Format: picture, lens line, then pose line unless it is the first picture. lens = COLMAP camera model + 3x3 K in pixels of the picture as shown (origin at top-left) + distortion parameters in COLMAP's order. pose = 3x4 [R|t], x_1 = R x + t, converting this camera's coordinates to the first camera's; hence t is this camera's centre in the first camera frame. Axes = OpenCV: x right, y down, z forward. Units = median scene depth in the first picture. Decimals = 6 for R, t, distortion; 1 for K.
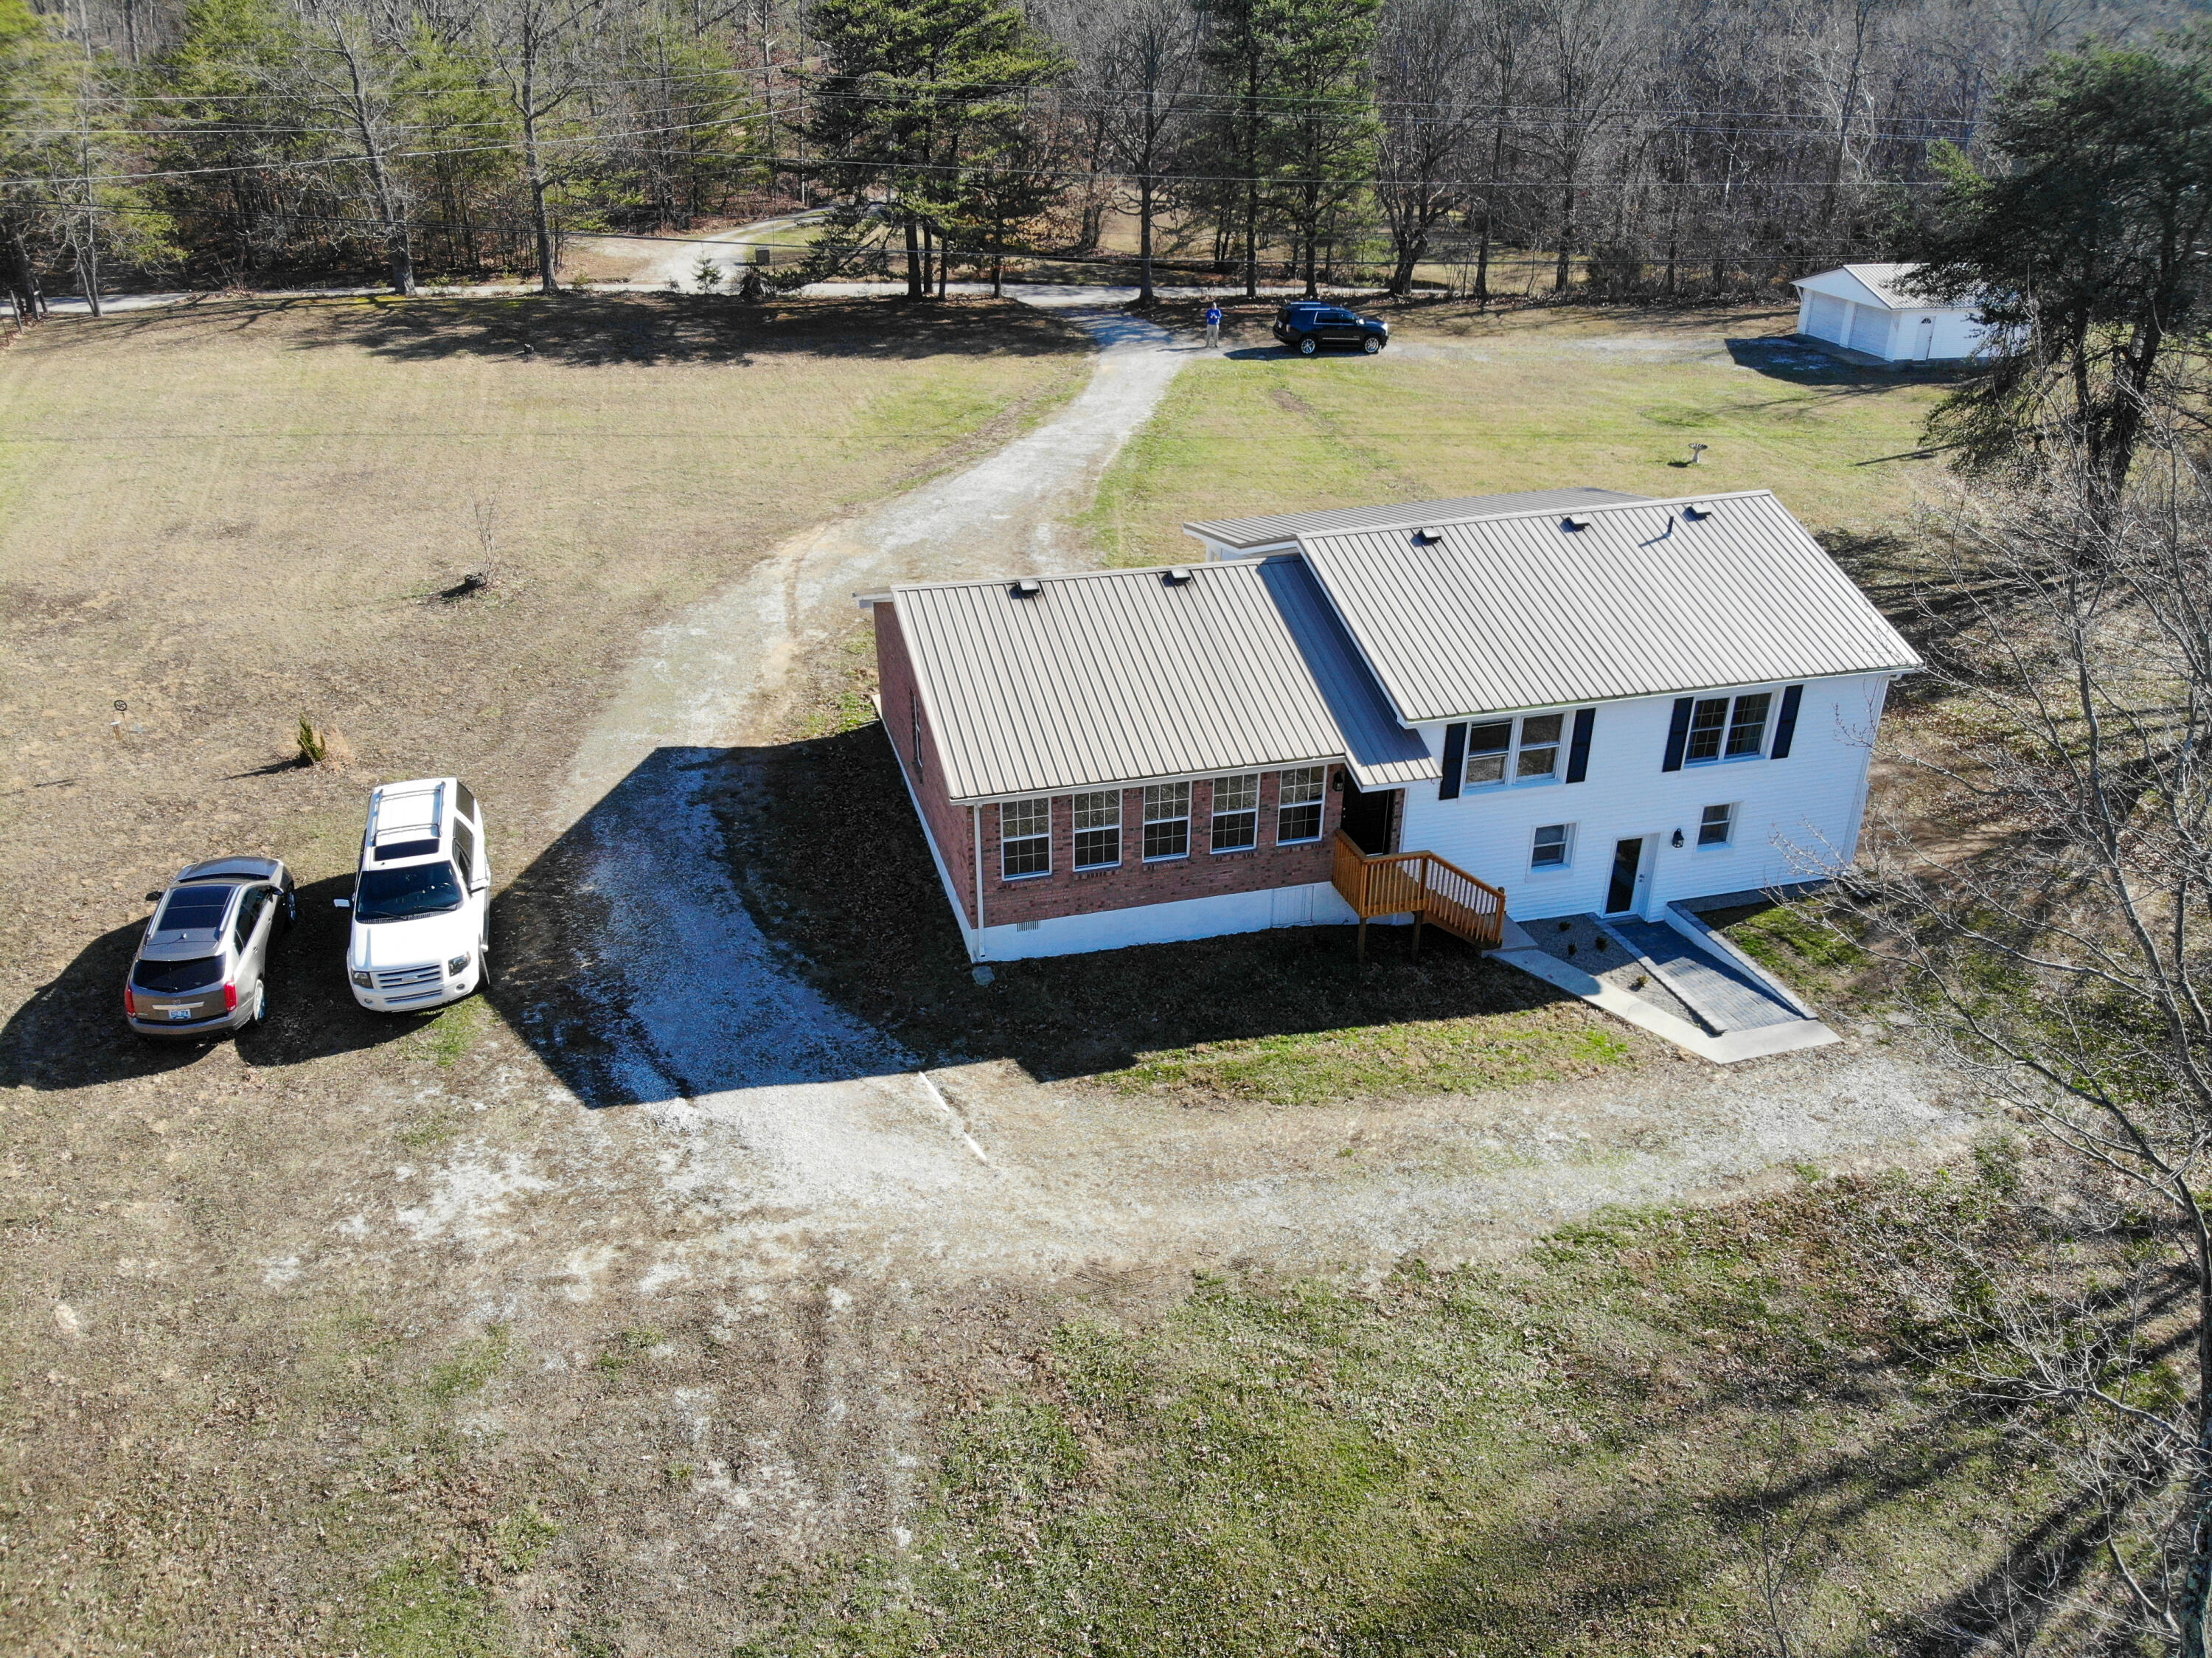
lens RADIAL K [[1649.2, 0, 1111.6], [0, 1649.2, 788.2], [0, 0, 1]] dist [0.074225, -0.199217]
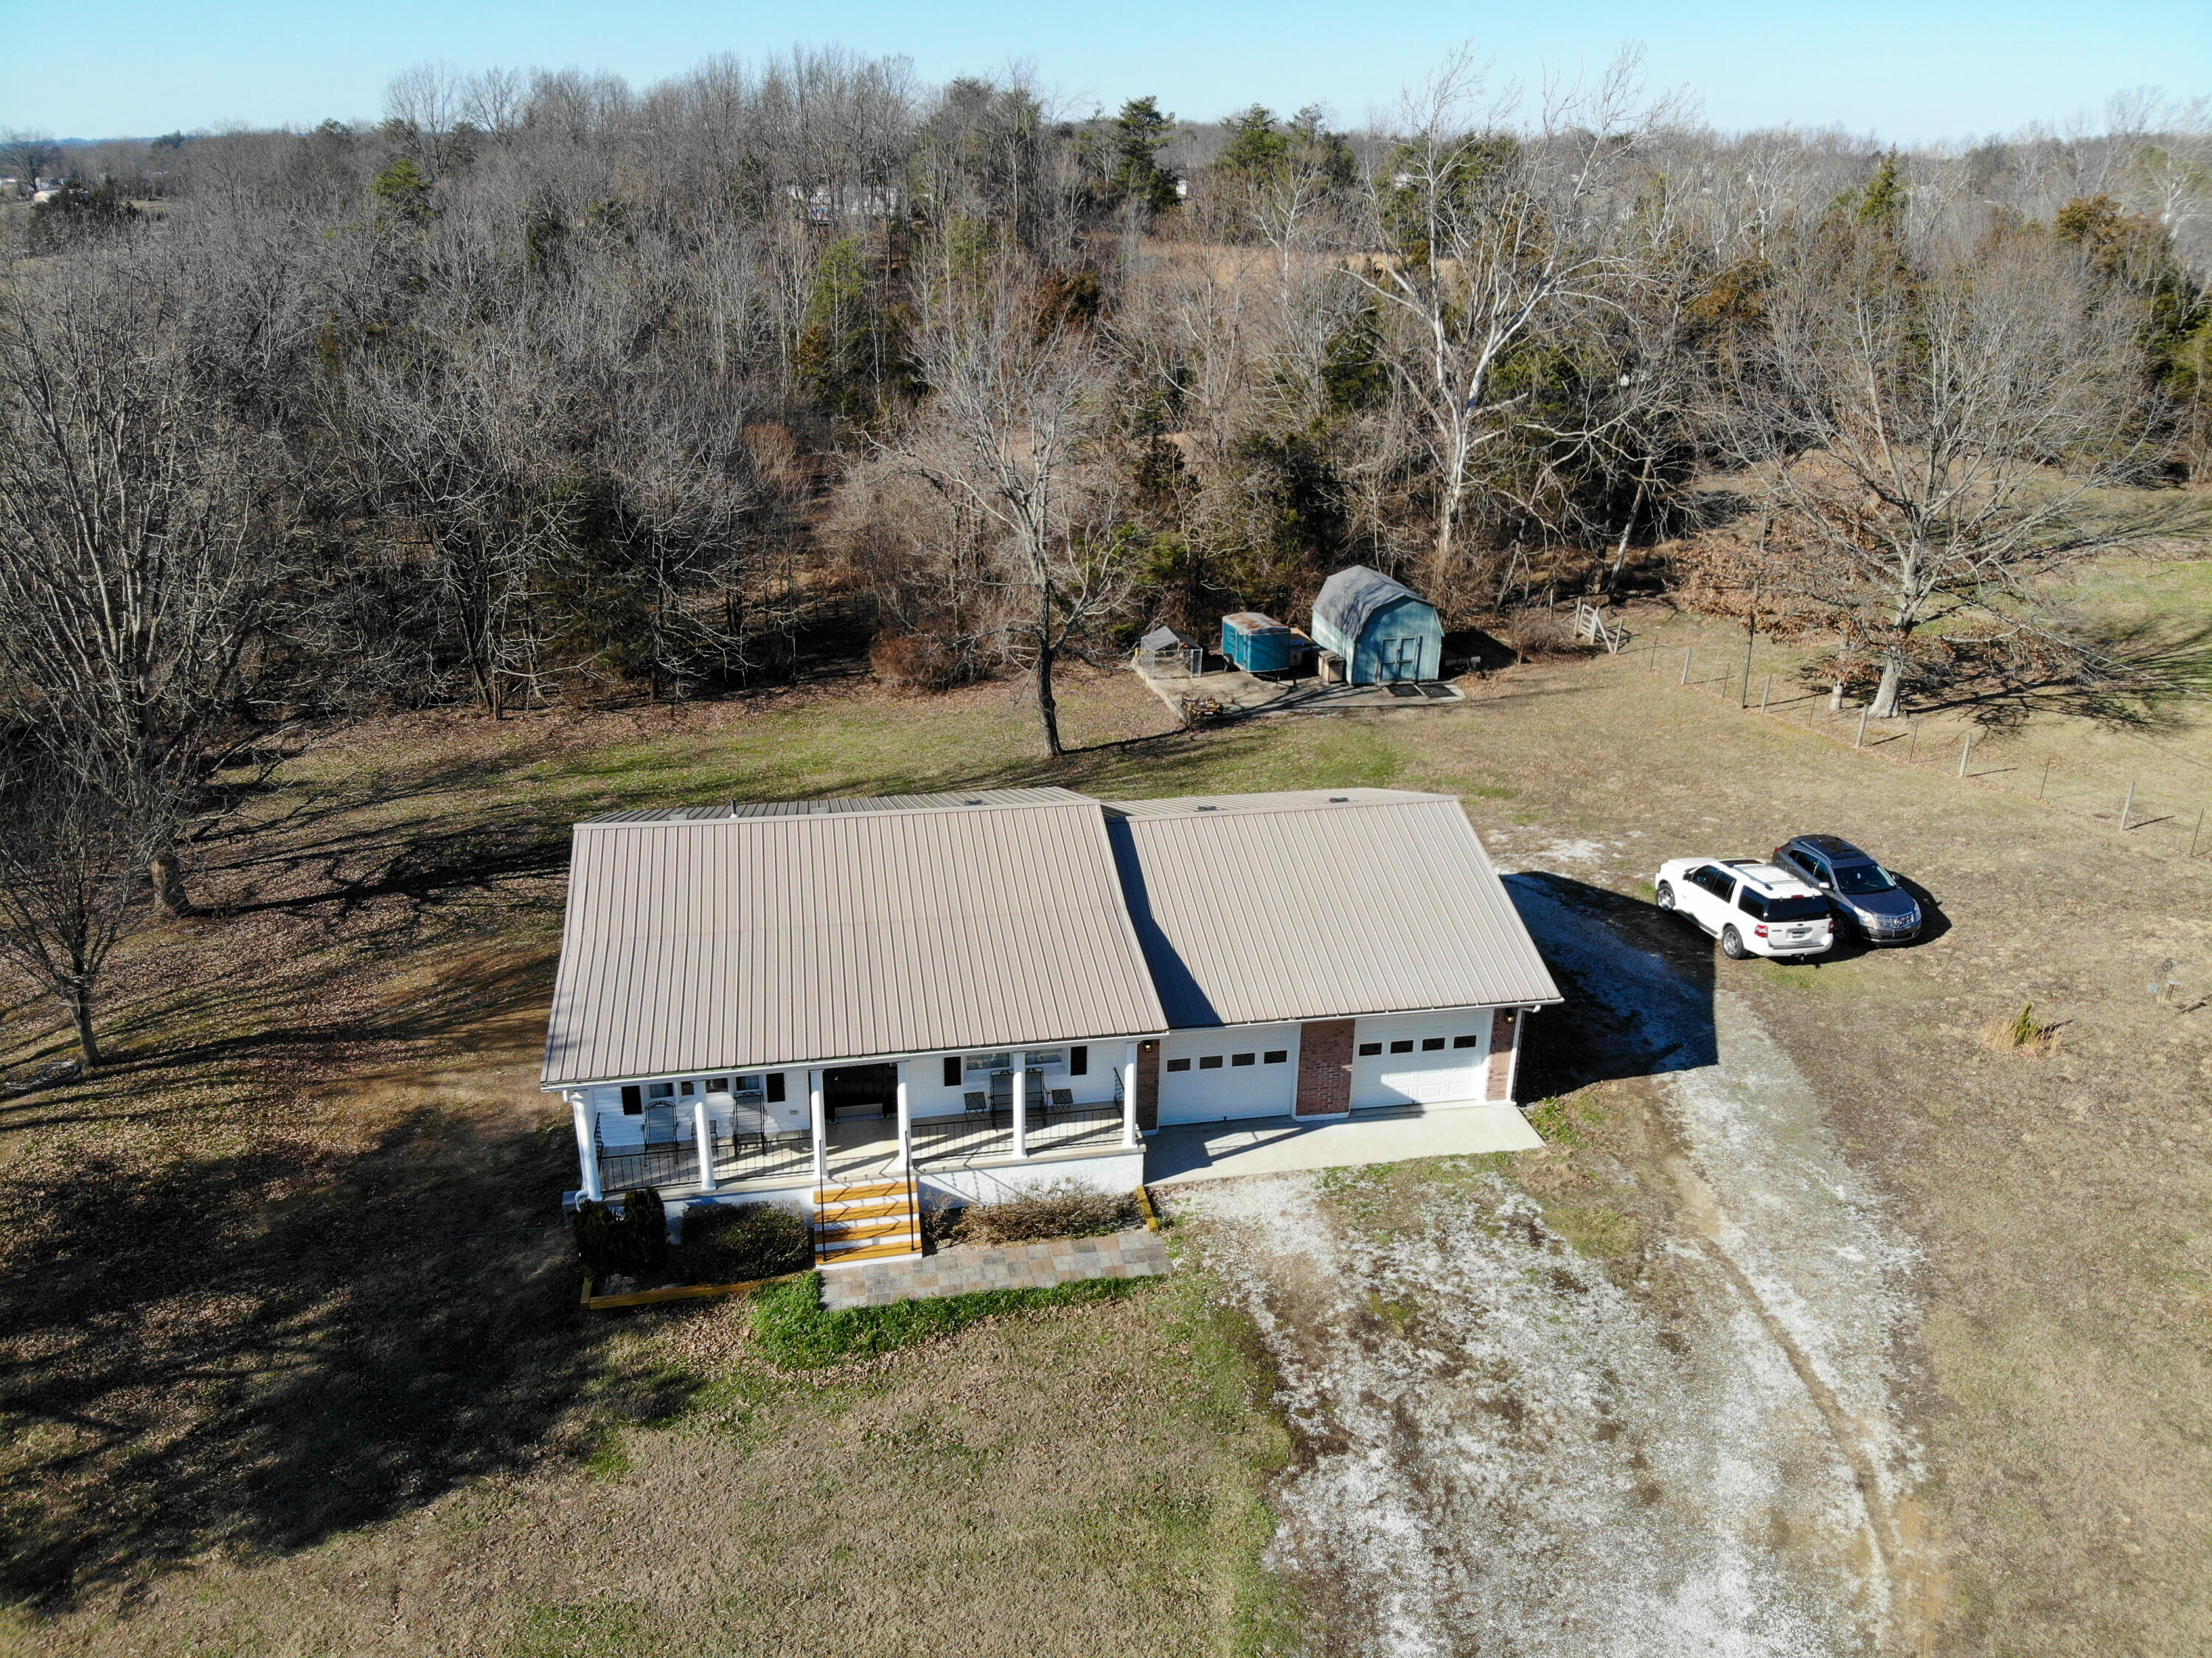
lens RADIAL K [[1618.6, 0, 1106.0], [0, 1618.6, 829.0], [0, 0, 1]] dist [0.085358, -0.225278]
pose [[-0.995870, -0.052299, 0.074213, 0.029788], [0.020542, 0.666424, 0.745290, -1.001243], [-0.088436, 0.743737, -0.662597, 1.848500]]
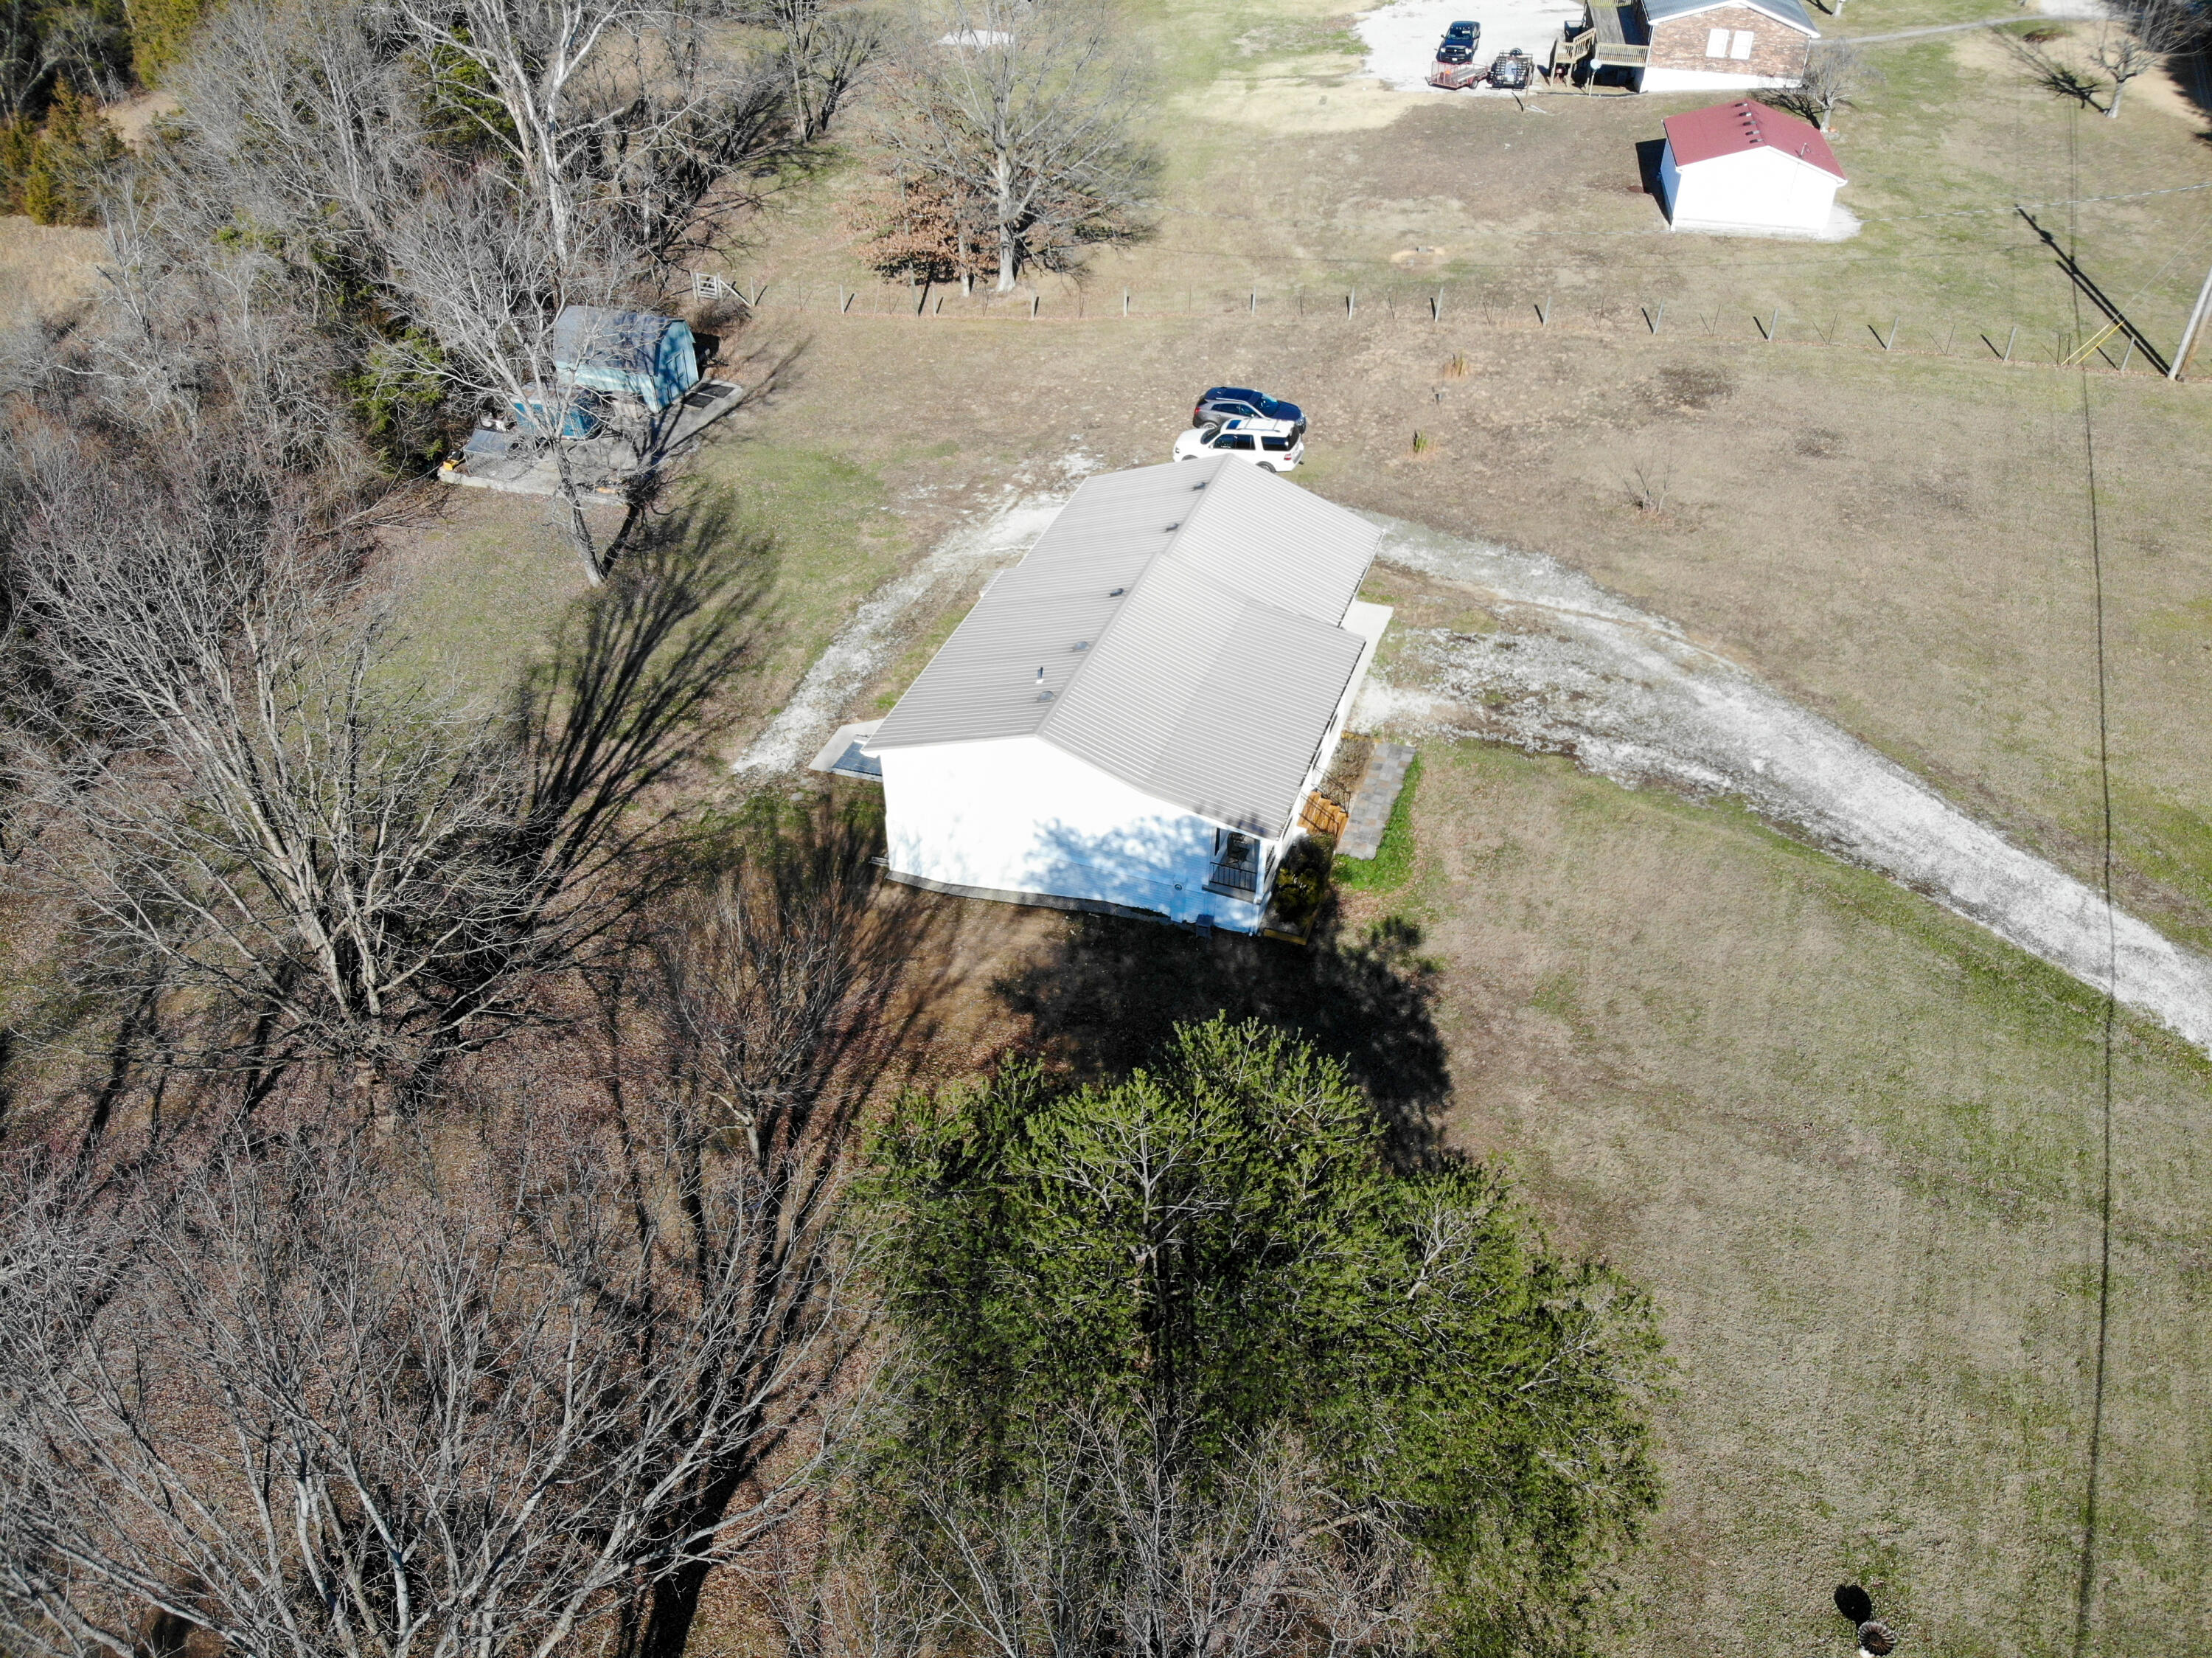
lens RADIAL K [[1606.9, 0, 1106.0], [0, 1606.9, 829.0], [0, 0, 1]] dist [0.181562, -0.432520]
pose [[-0.582636, 0.509353, -0.633321, 1.379410], [-0.358699, 0.538090, 0.762755, -1.285225], [0.729294, 0.671580, -0.130807, 1.456771]]
